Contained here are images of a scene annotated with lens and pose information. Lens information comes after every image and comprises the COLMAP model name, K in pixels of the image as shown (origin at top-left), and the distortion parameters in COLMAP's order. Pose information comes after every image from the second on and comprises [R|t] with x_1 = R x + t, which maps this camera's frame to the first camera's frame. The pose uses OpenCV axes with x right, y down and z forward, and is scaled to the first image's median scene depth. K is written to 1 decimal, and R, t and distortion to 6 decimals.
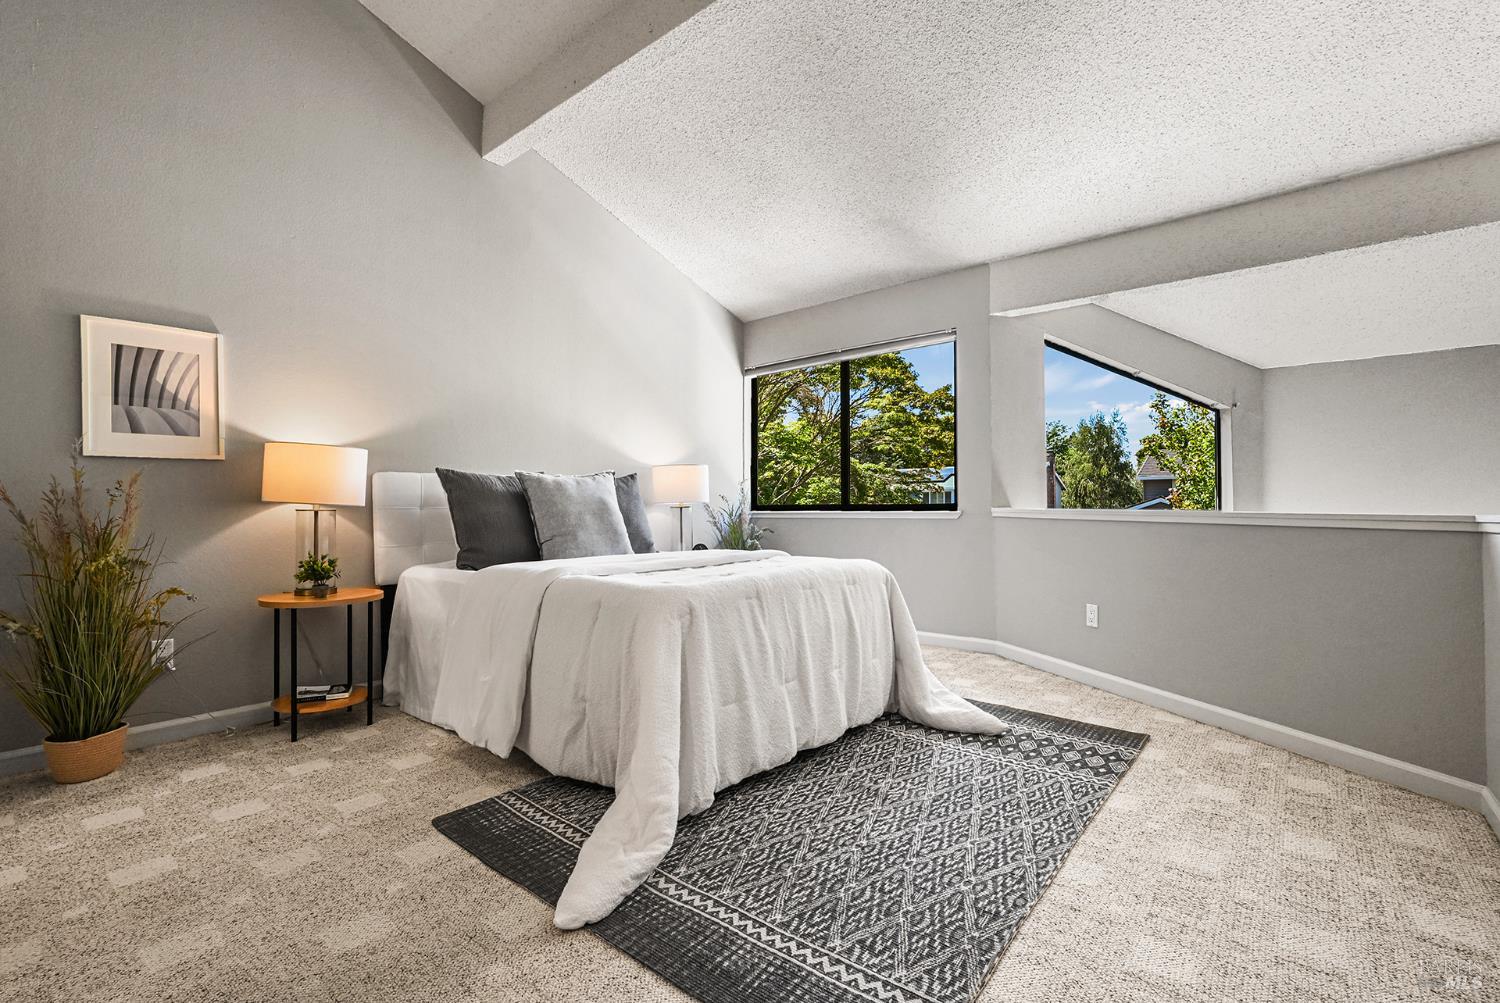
lens RADIAL K [[673.1, 0, 754.1], [0, 673.1, 507.9], [0, 0, 1]] dist [-0.002469, -0.000458]
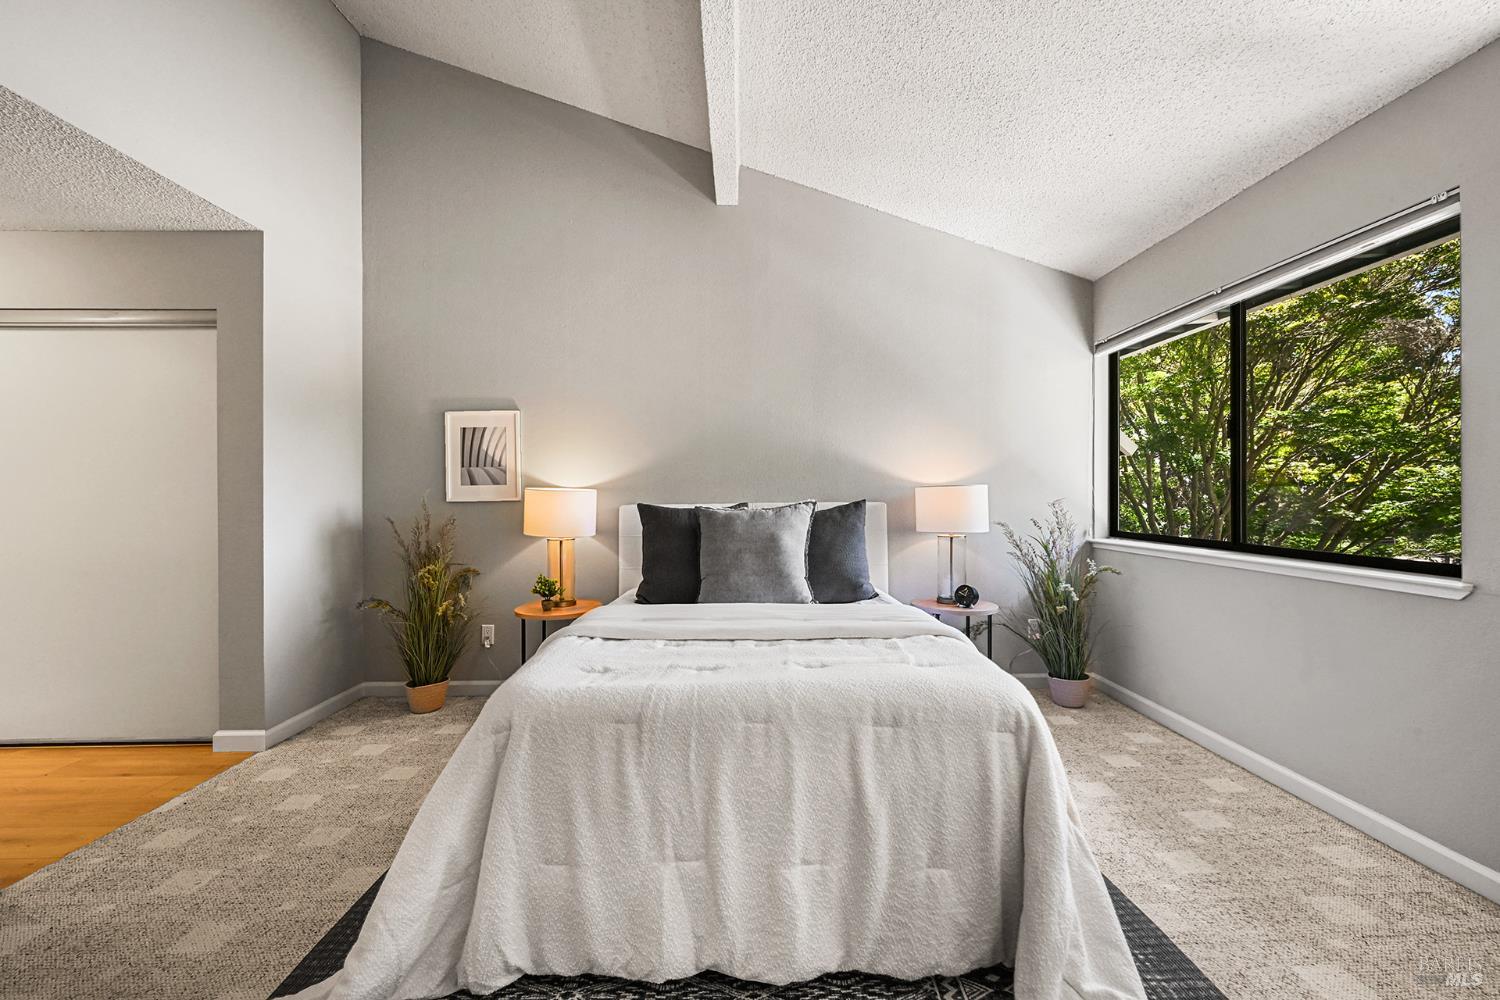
lens RADIAL K [[596.8, 0, 748.1], [0, 596.8, 494.5], [0, 0, 1]] dist [-0.000652, -0.000107]
pose [[0.647368, 0.002531, -0.762174, 0.469061], [0.000798, 0.999992, 0.003999, -0.091658], [0.762177, -0.003197, 0.647360, 0.578549]]
